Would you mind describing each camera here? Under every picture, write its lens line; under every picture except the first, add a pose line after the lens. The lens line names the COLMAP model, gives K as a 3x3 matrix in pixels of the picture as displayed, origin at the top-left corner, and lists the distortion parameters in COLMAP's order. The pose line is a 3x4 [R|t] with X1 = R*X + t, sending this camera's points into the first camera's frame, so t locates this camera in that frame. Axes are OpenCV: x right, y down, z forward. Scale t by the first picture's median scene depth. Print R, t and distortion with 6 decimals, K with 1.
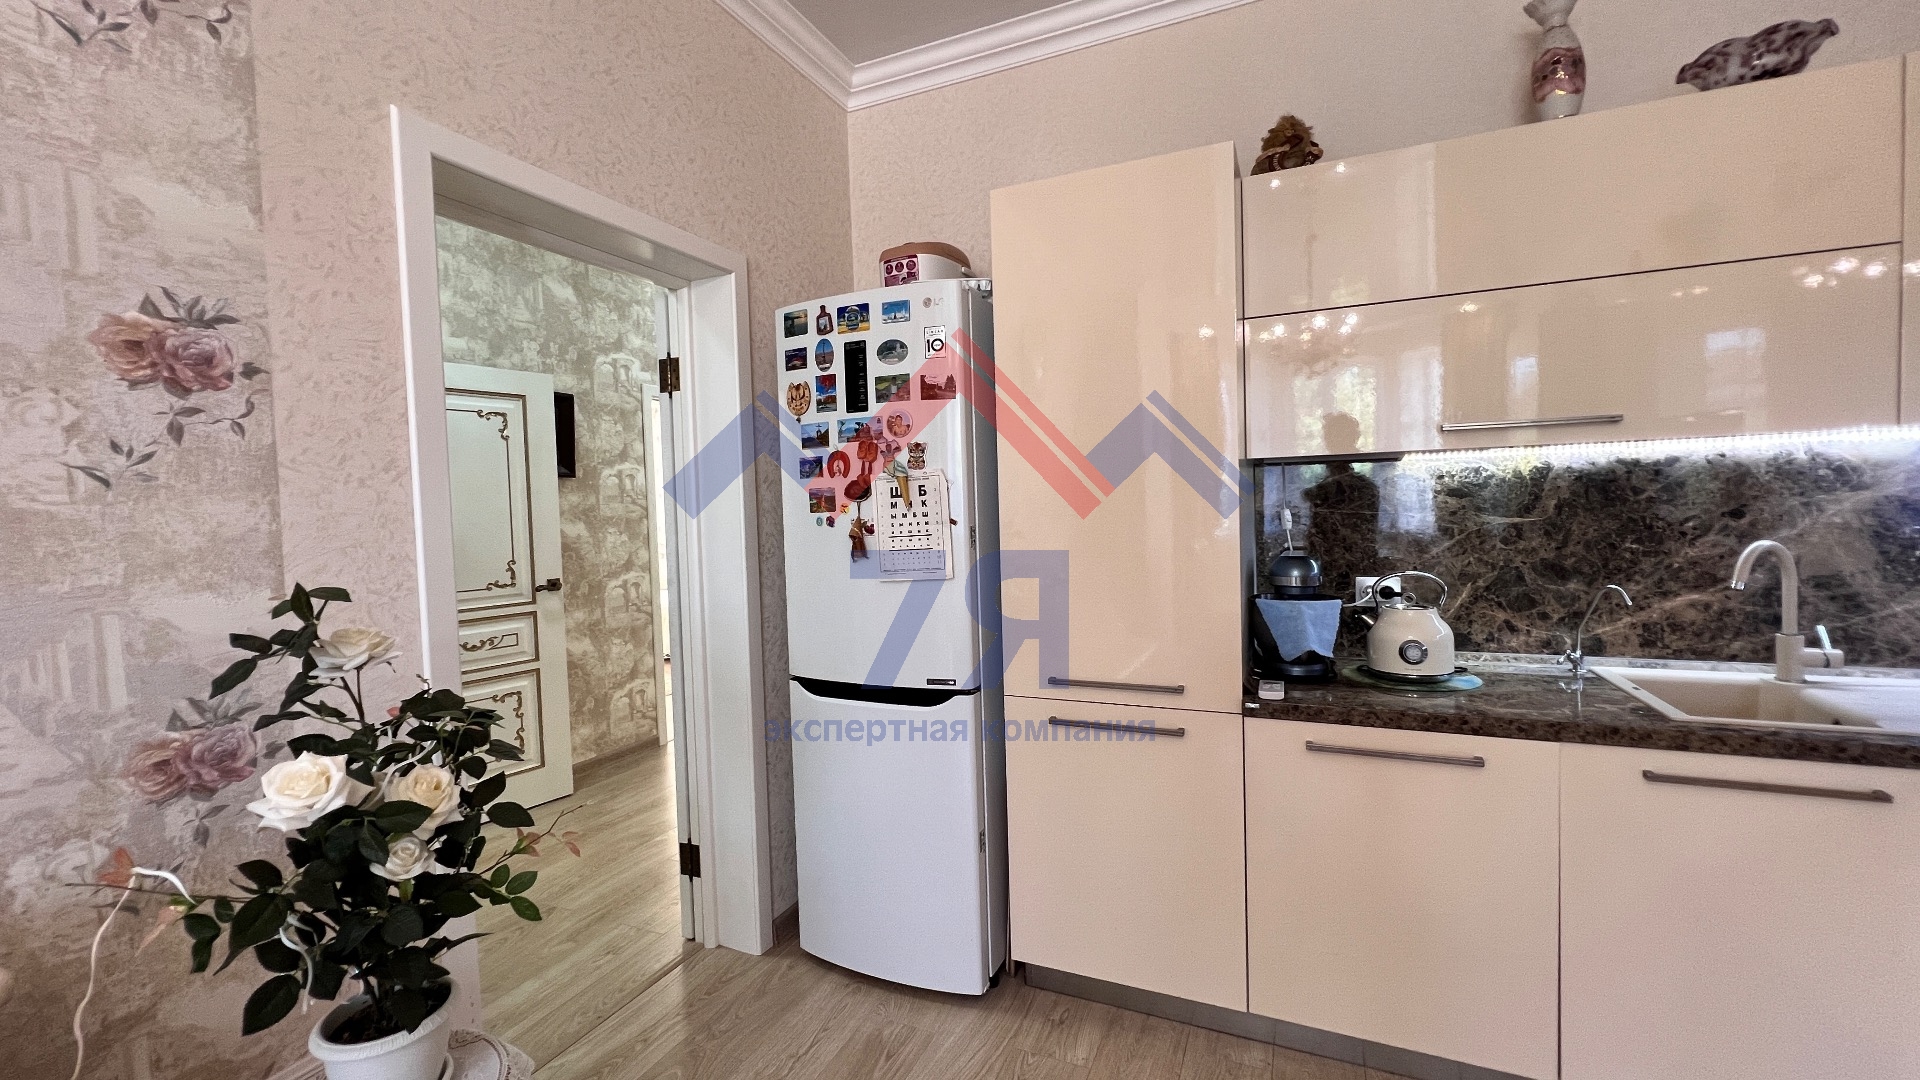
lens RADIAL K [[772.4, 0, 952.6], [0, 772.4, 535.4], [0, 0, 1]] dist [-0.006076, 0.001405]
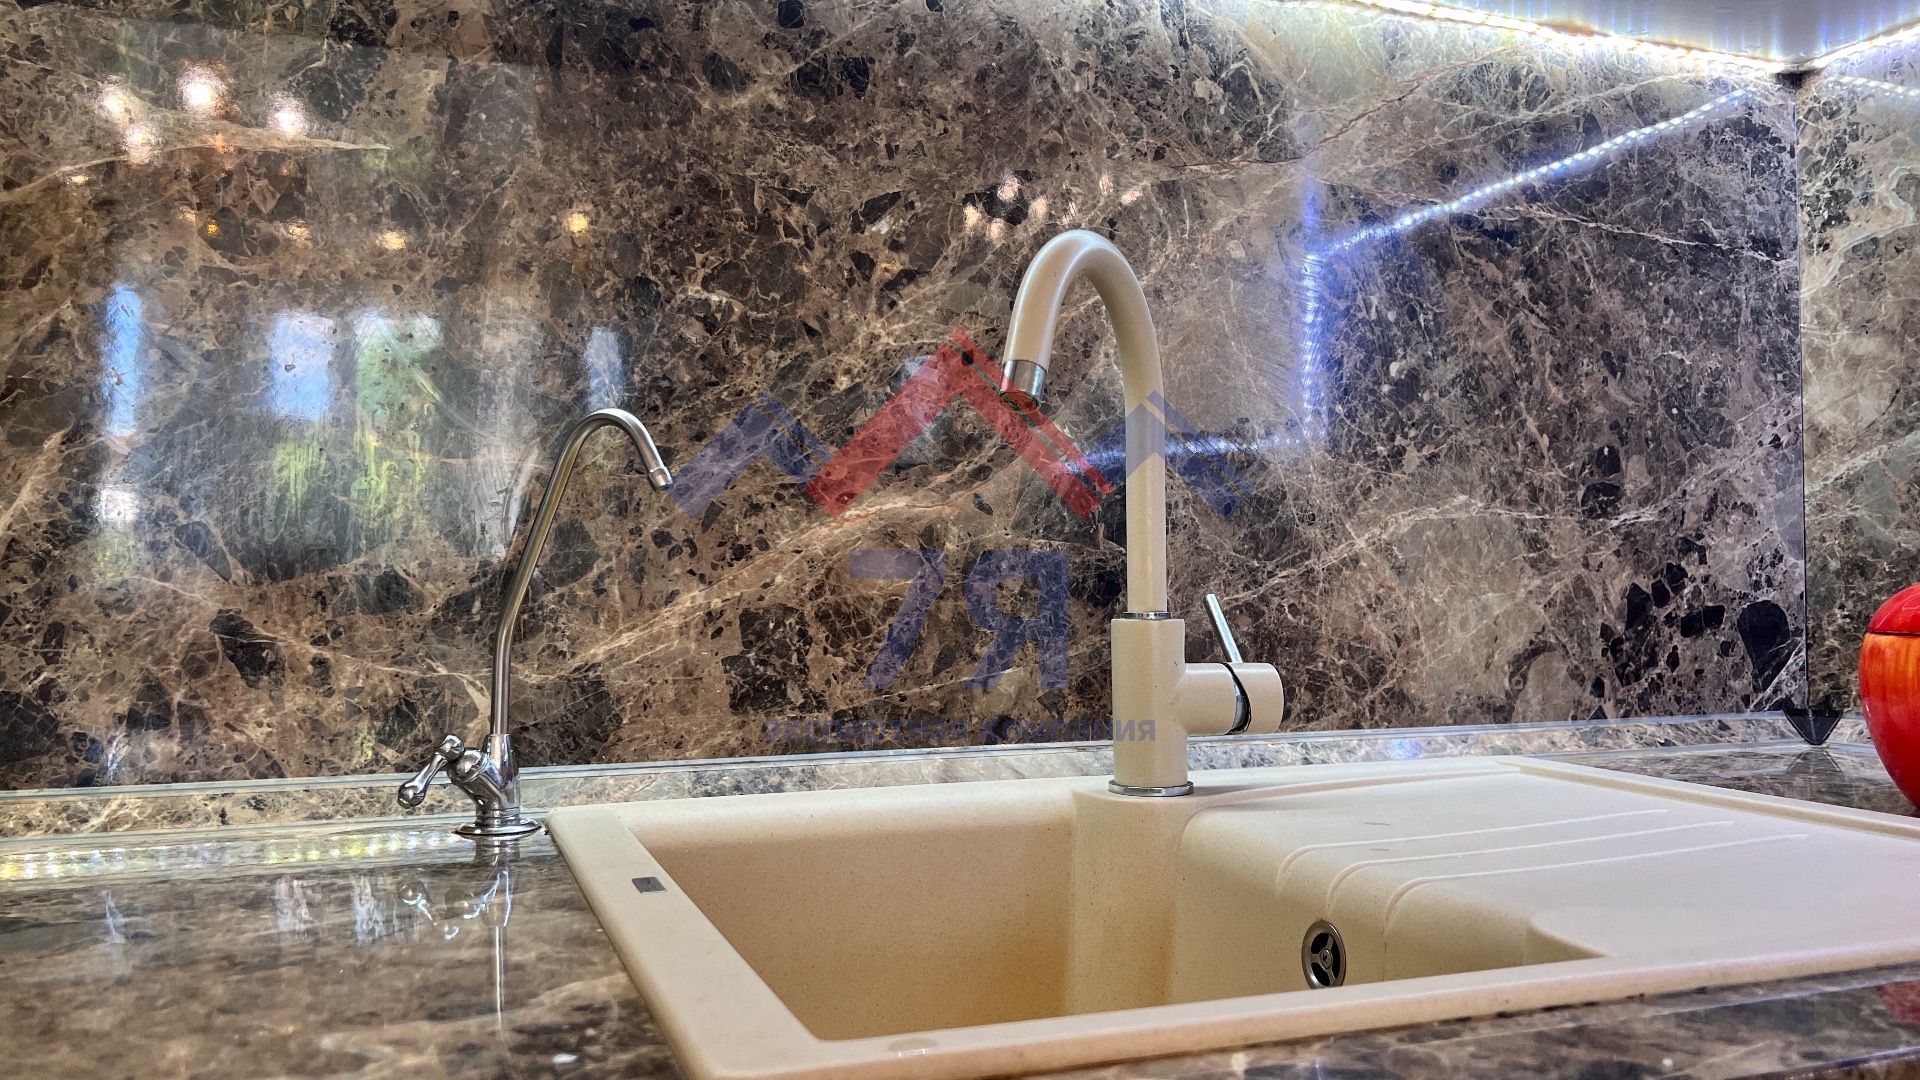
lens RADIAL K [[1455.1, 0, 949.1], [0, 1455.1, 544.9], [0, 0, 1]] dist [0.046776, -0.056784]
pose [[0.710164, 0.052858, 0.702049, 0.614988], [0.005470, 0.996733, -0.080577, 0.130591], [-0.704015, 0.061063, 0.707555, 0.621502]]
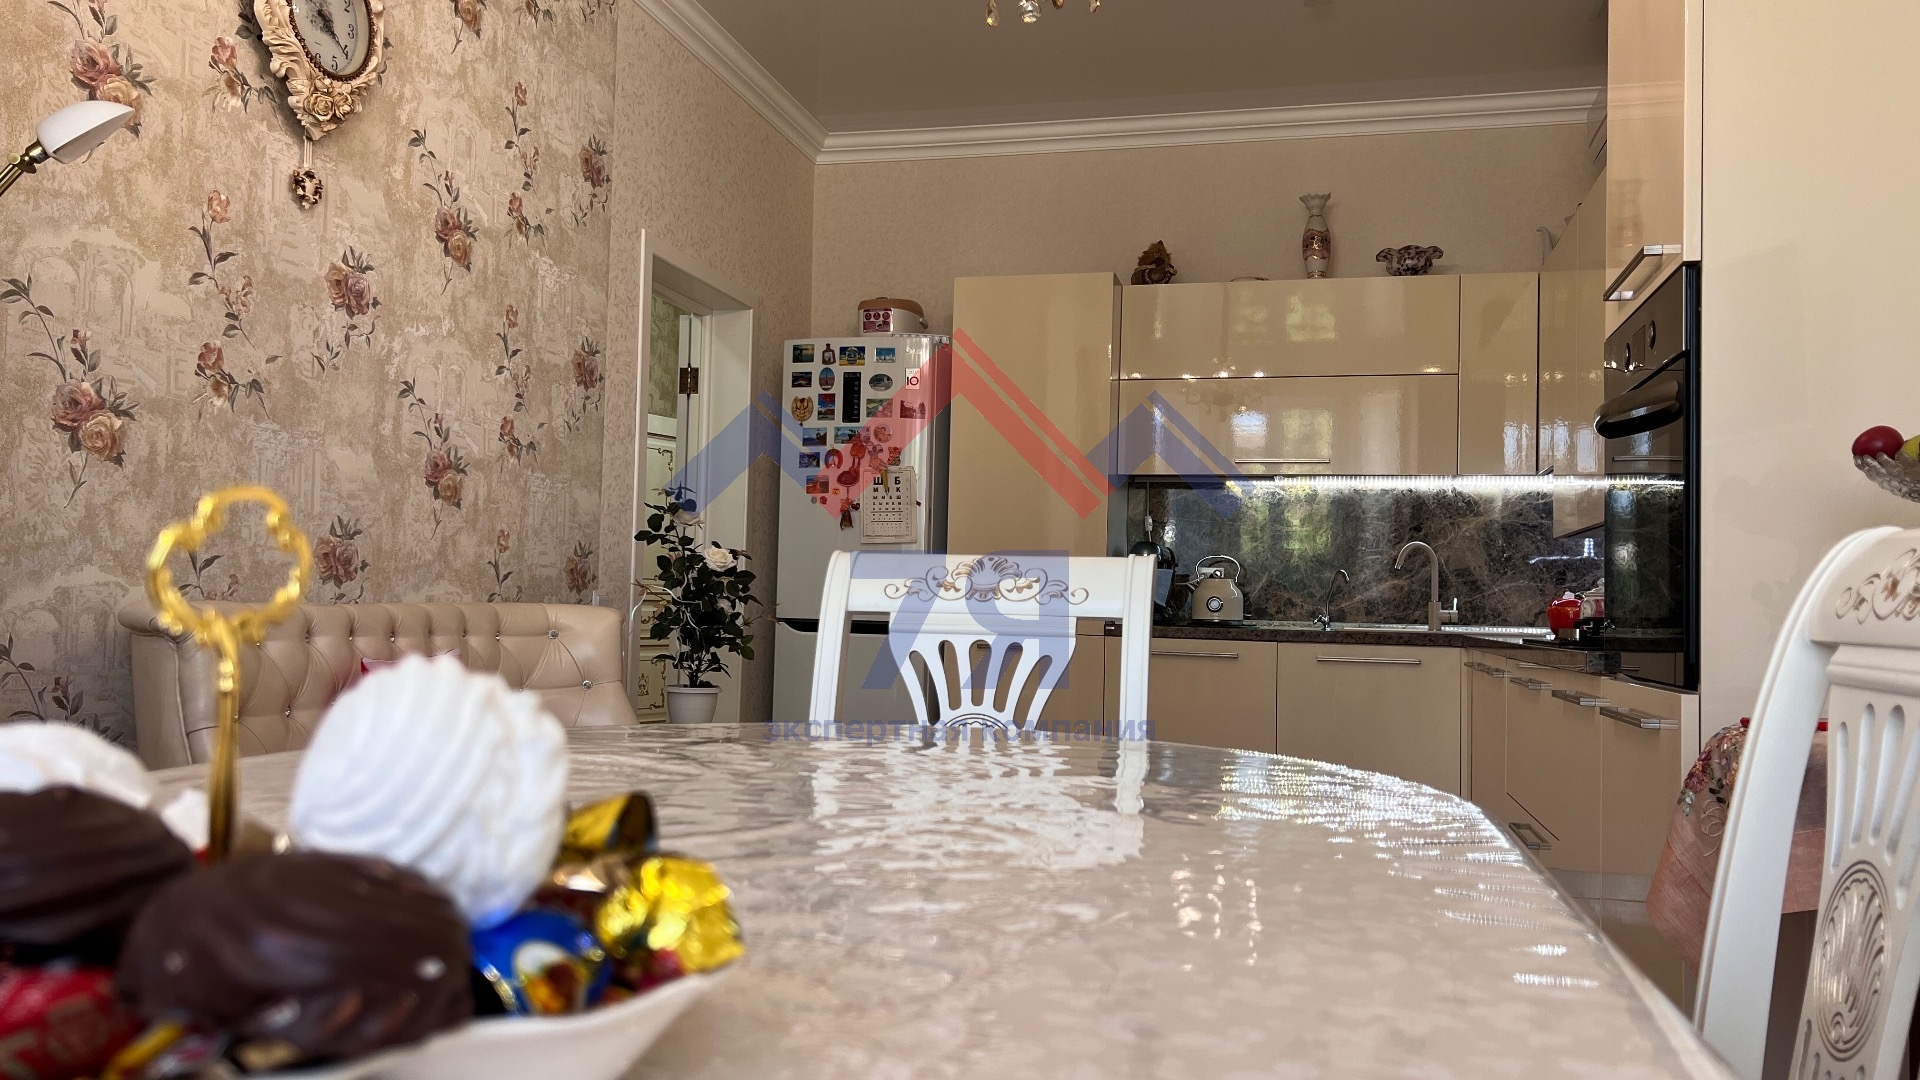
lens RADIAL K [[1455.1, 0, 914.0], [0, 1455.1, 554.2], [0, 0, 1]] dist [0.046776, -0.056784]
pose [[0.985916, 0.062330, 0.155195, -0.430215], [-0.050335, 0.995519, -0.080055, 0.299535], [-0.159489, 0.071116, 0.984635, -1.686572]]
